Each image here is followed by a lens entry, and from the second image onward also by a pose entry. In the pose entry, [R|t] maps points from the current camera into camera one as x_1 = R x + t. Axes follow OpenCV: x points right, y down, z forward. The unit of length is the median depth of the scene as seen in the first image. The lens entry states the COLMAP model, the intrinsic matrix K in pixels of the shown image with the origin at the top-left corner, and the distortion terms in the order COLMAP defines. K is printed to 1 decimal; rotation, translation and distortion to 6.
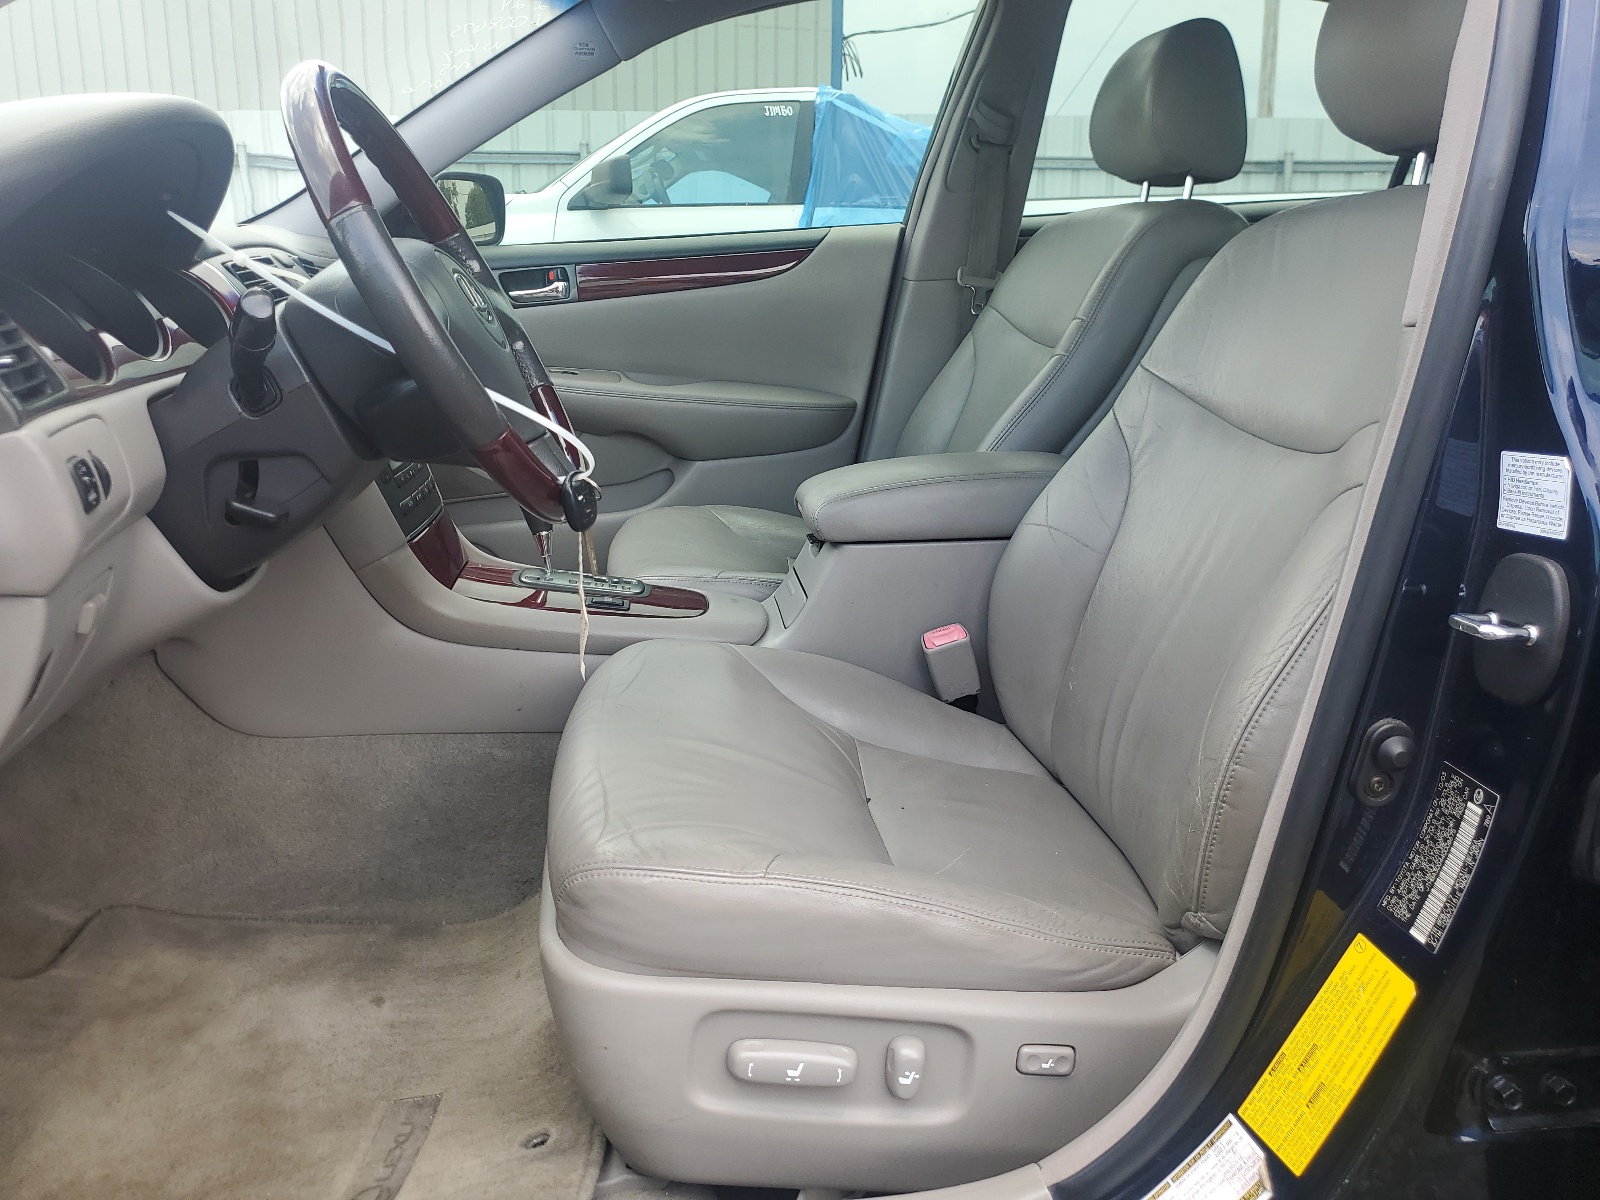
lens RADIAL K [[1204.9, 0, 800.0], [0, 1204.9, 600.0], [0, 0, 1]] dist [0.004764, -0.000025]
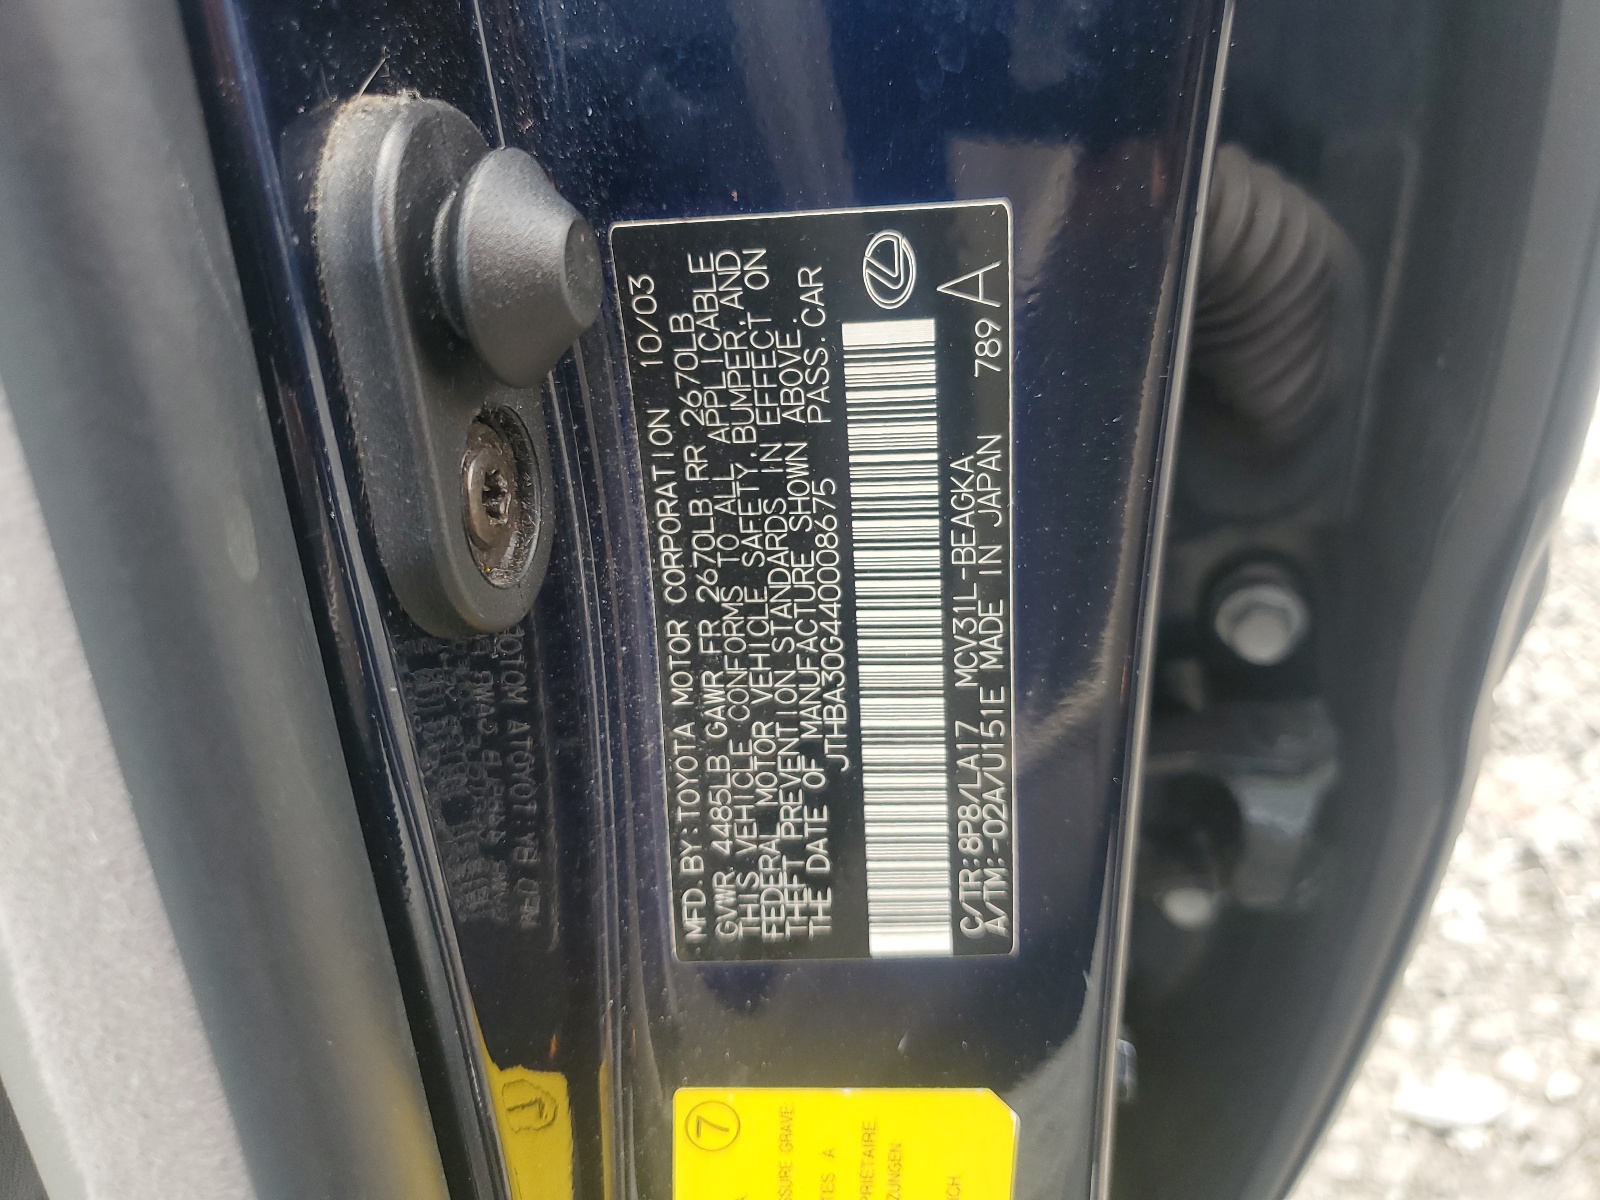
lens RADIAL K [[1204.9, 0, 800.0], [0, 1204.9, 600.0], [0, 0, 1]] dist [0.004764, -0.000025]
pose [[0.259772, -0.510751, 0.819544, 0.343681], [0.359793, 0.838764, 0.408685, 0.115246], [-0.896140, 0.188701, 0.401652, 0.907901]]
